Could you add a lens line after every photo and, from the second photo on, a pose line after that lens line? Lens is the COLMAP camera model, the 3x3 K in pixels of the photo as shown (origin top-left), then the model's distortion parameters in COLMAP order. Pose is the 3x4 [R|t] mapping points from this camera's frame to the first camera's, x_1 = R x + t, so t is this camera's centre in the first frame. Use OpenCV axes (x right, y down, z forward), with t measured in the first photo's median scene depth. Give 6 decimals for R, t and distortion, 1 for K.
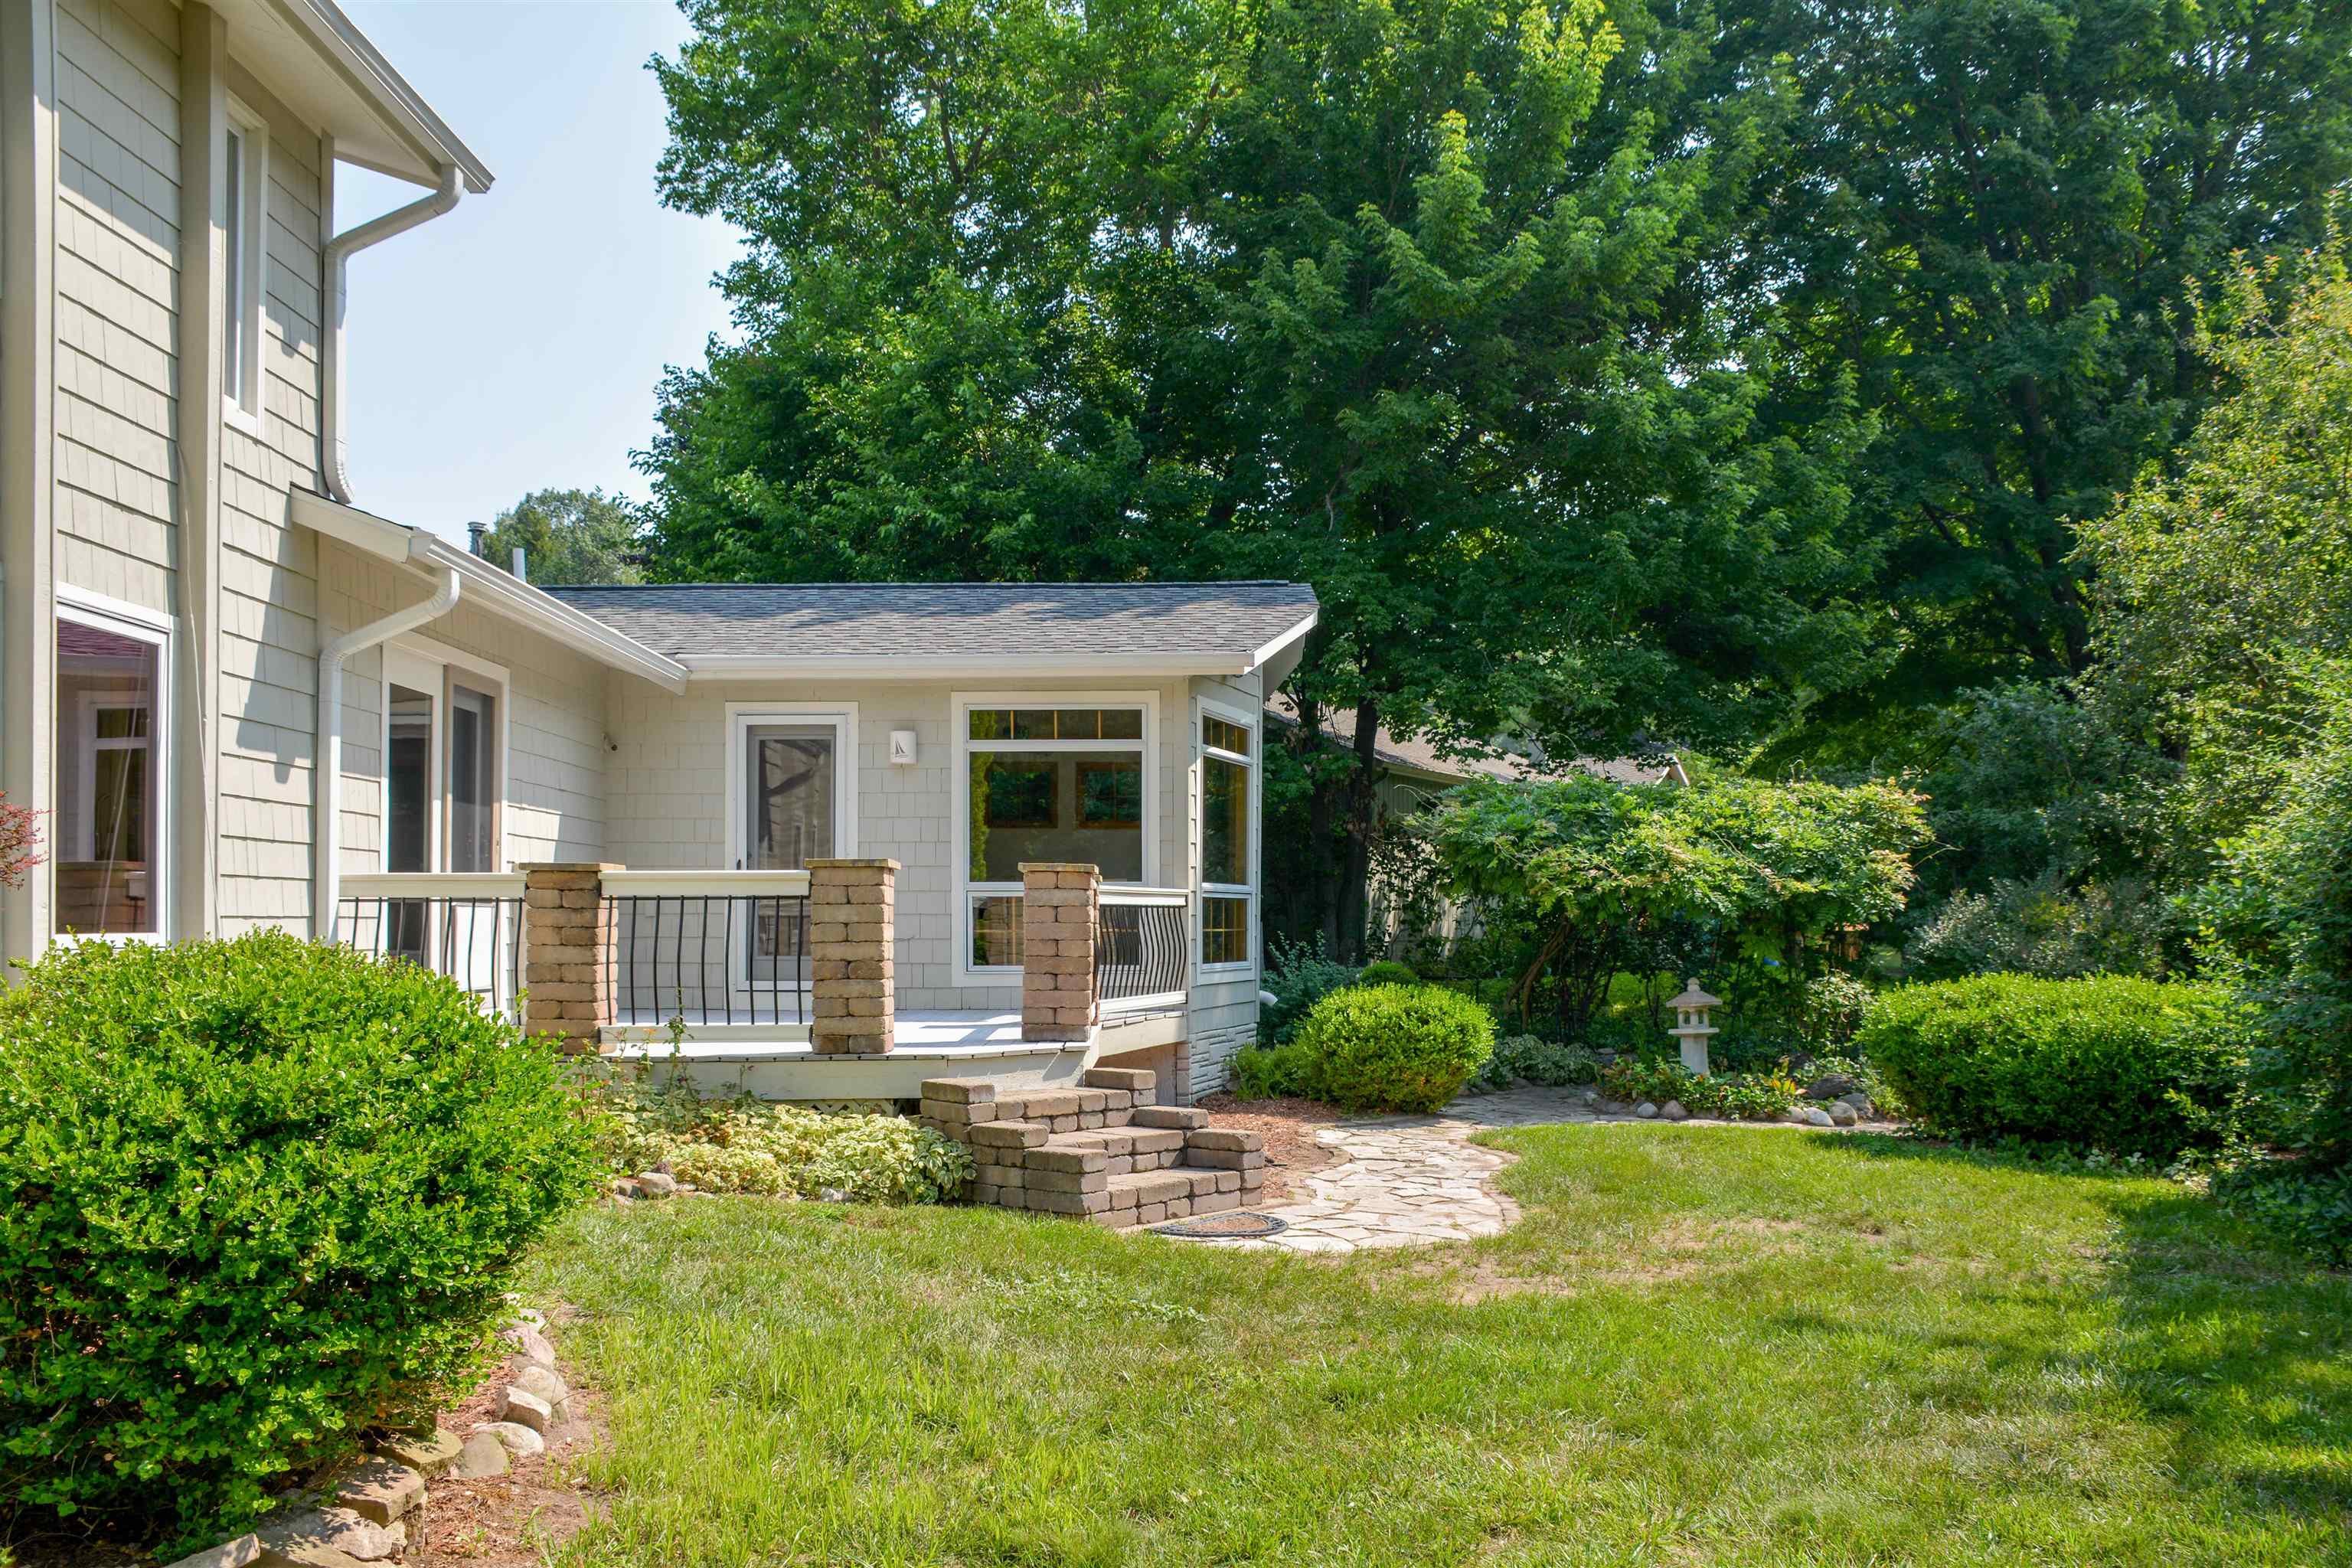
lens RADIAL K [[1889.6, 0, 1181.7], [0, 1889.6, 868.8], [0, 0, 1]] dist [-0.098765, 0.005333]
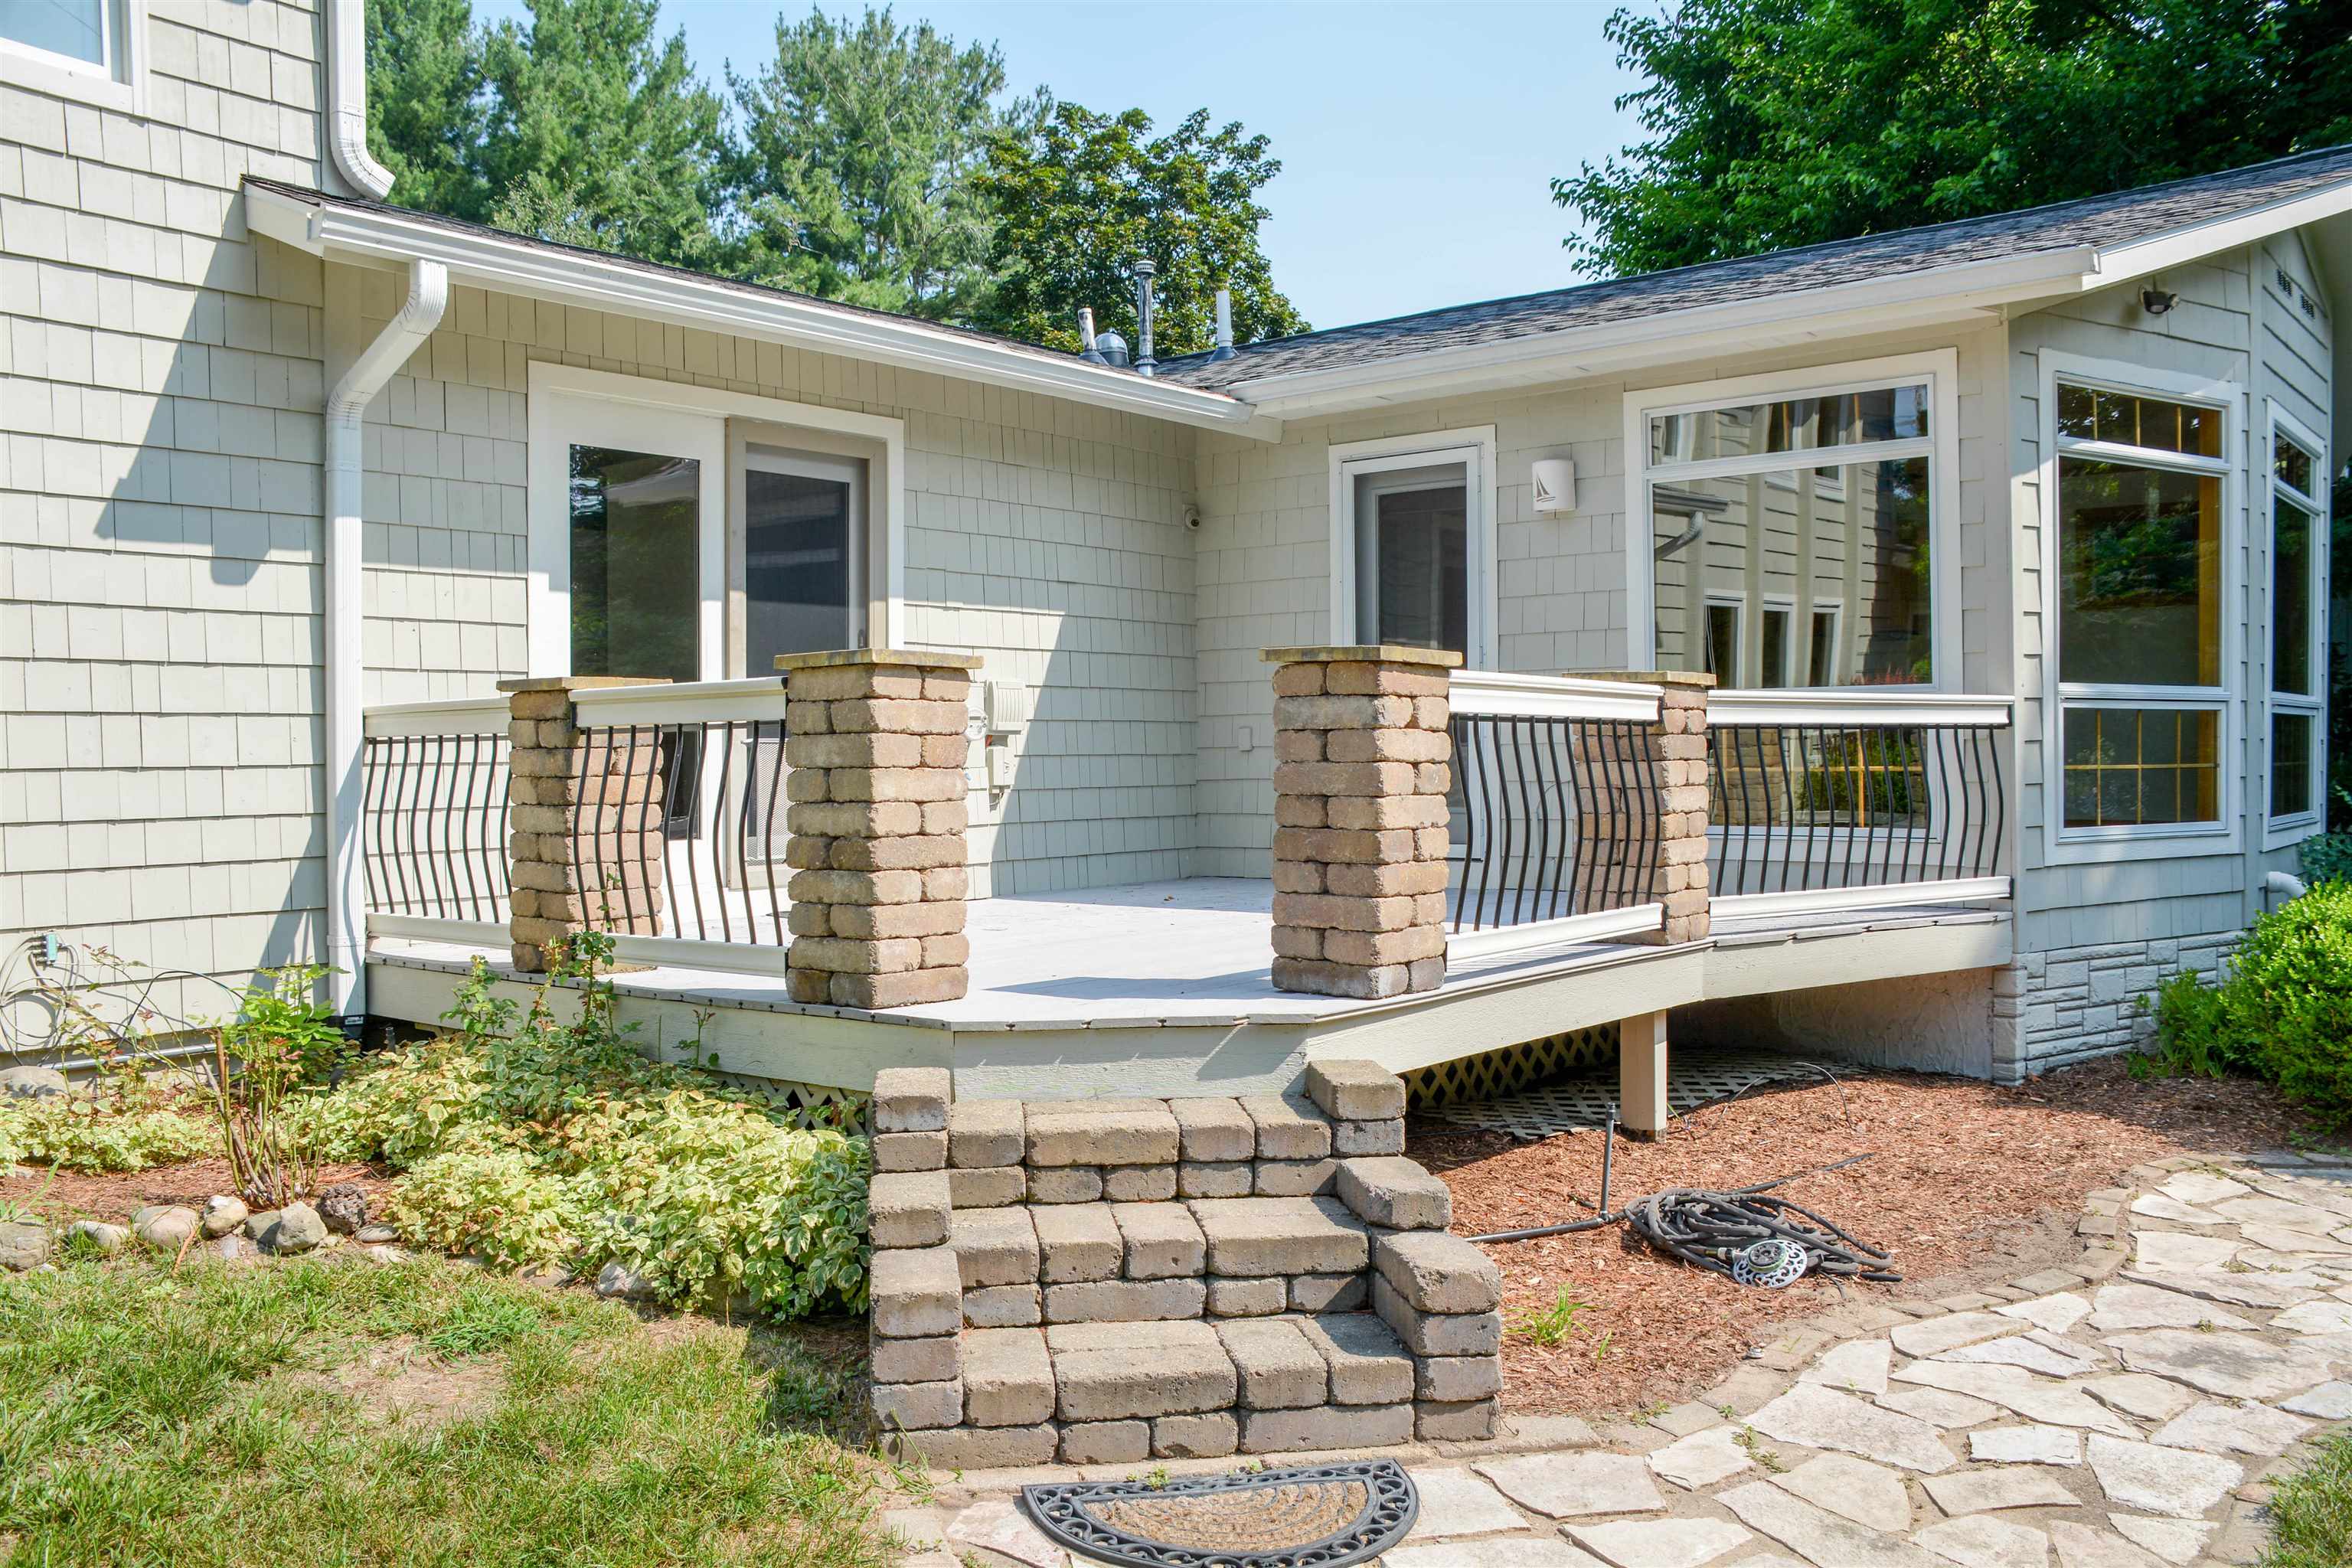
lens RADIAL K [[1870.4, 0, 1176.0], [0, 1870.4, 784.0], [0, 0, 1]] dist [-0.107689, 0.005516]
pose [[0.758323, 0.000829, -0.651879, 0.167005], [0.028611, 0.998993, 0.034553, 0.011514], [0.651251, -0.044854, 0.757536, 0.428790]]
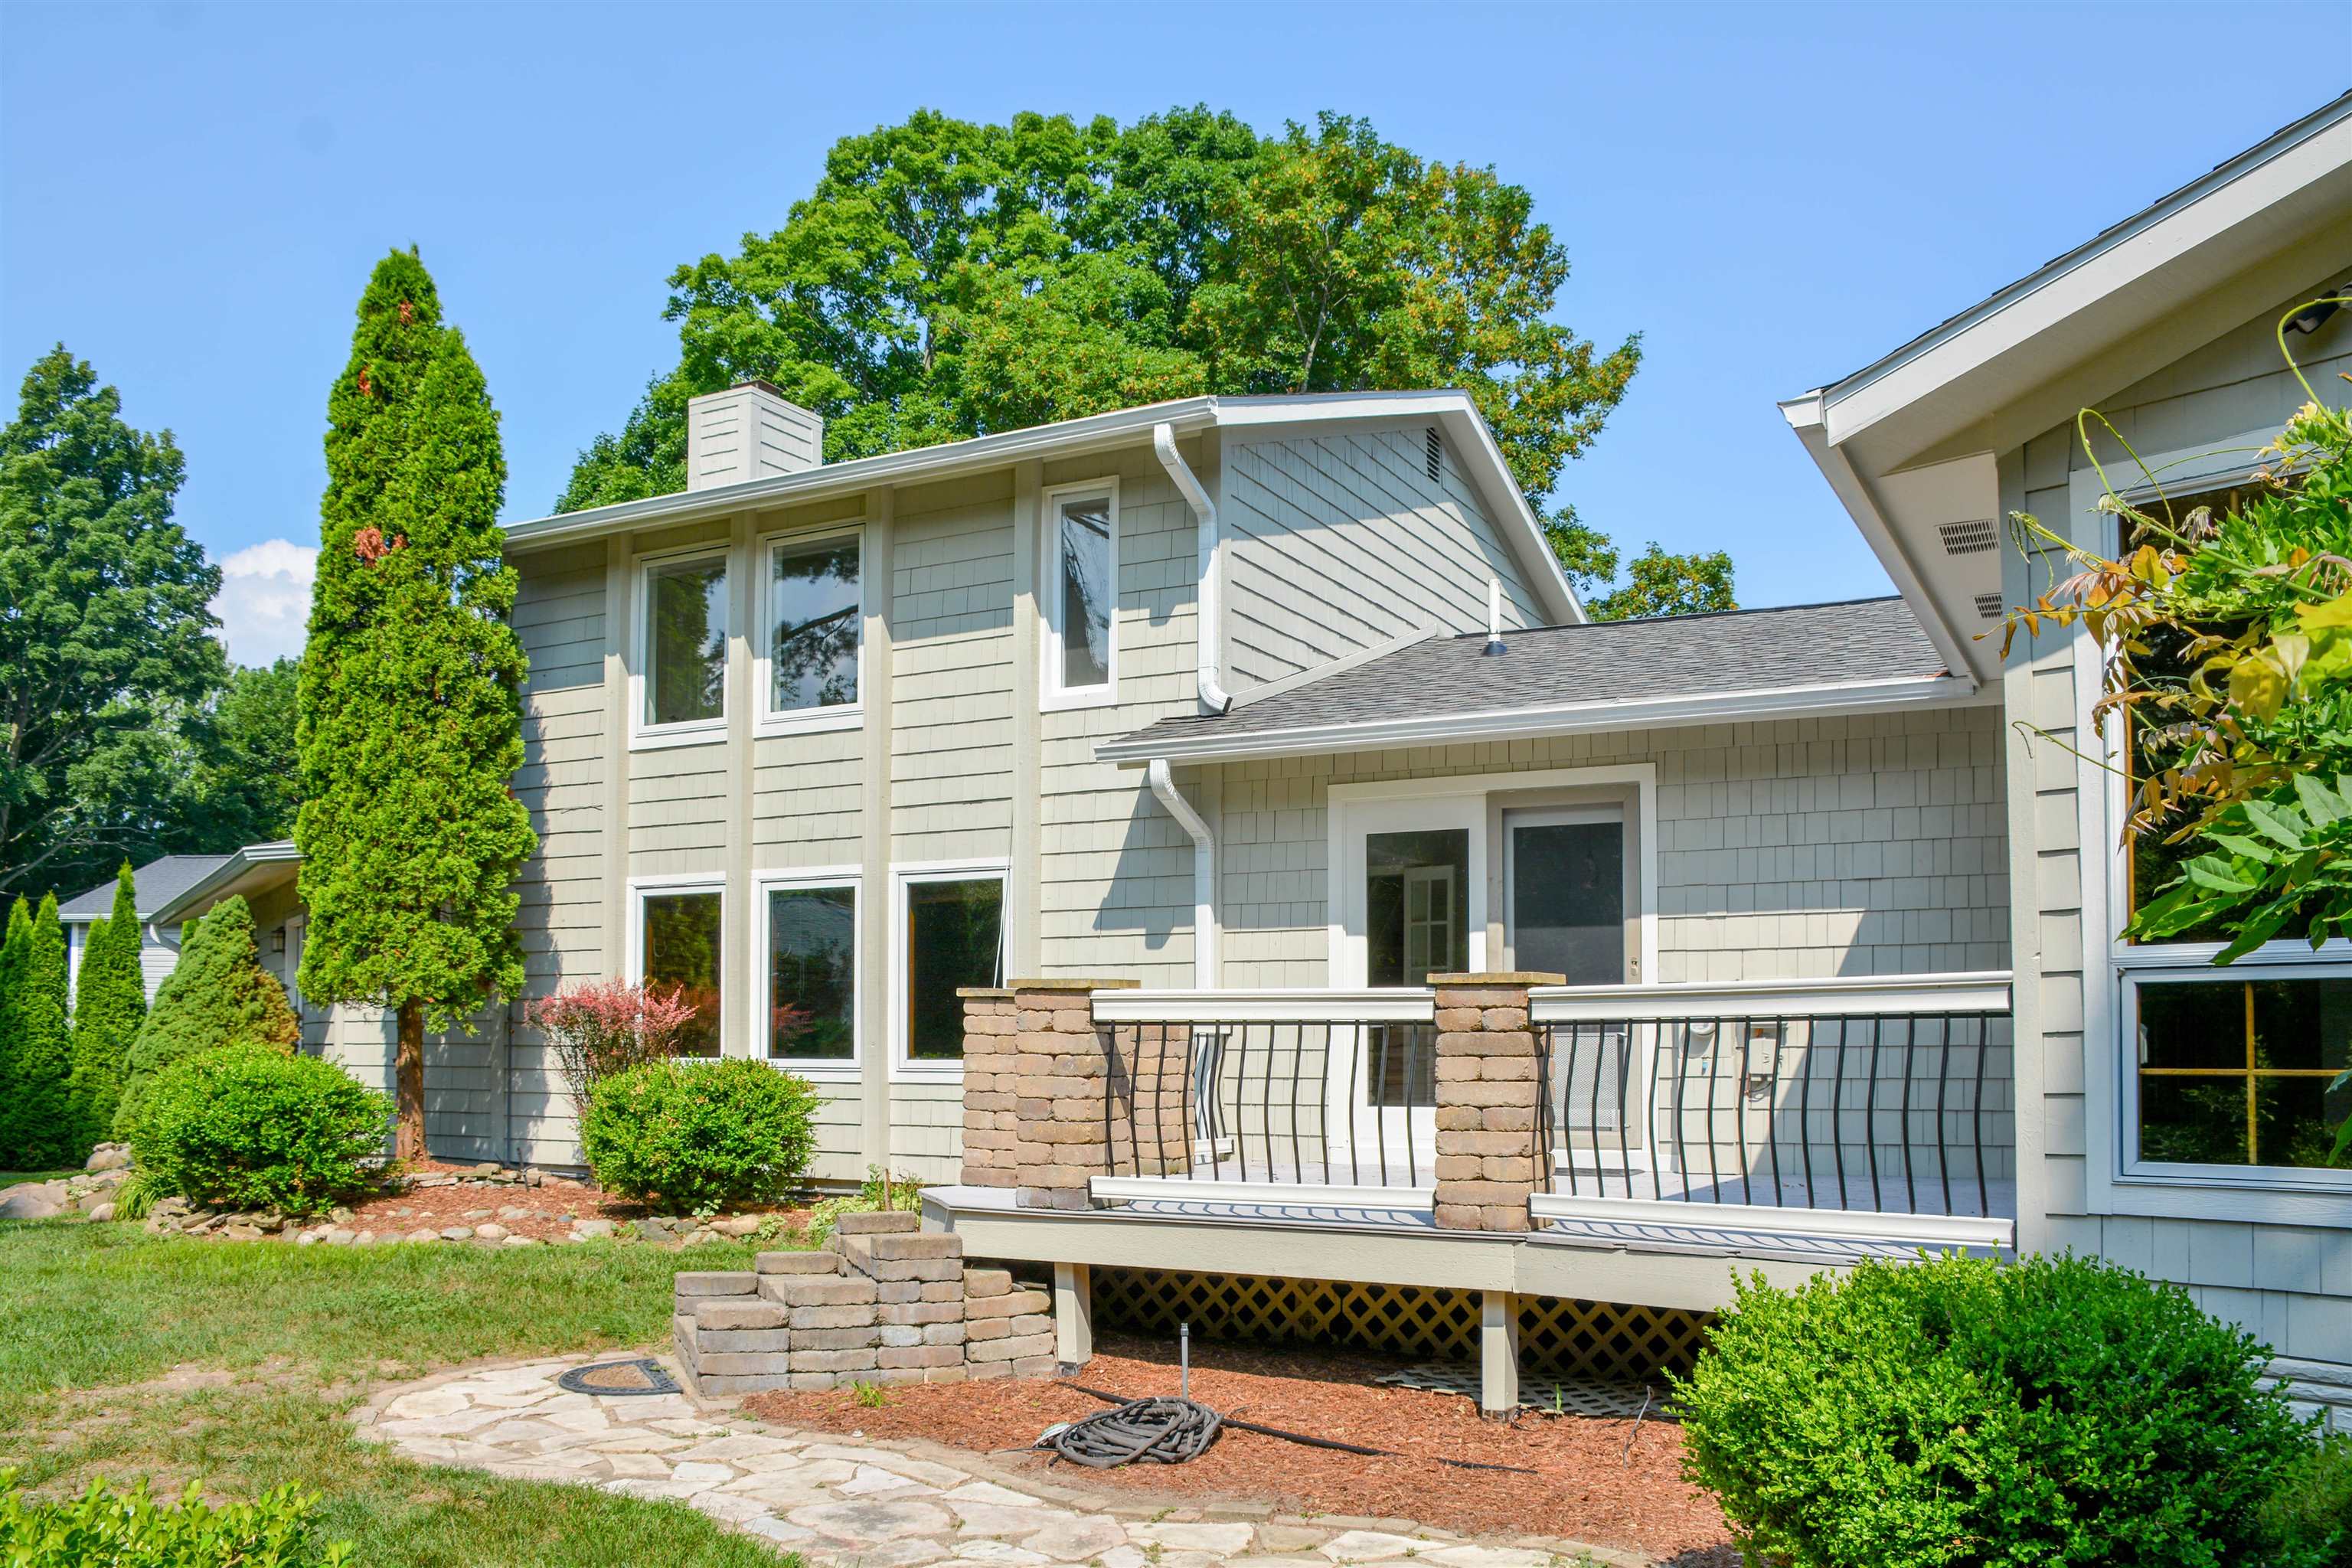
lens RADIAL K [[1979.8, 0, 1174.7], [0, 1979.8, 911.7], [0, 0, 1]] dist [-0.123241, 0.001684]
pose [[-0.478880, -0.066254, -0.875377, 0.458323], [0.021336, 0.995975, -0.087053, 0.030851], [0.877621, -0.060365, -0.475539, 1.041431]]
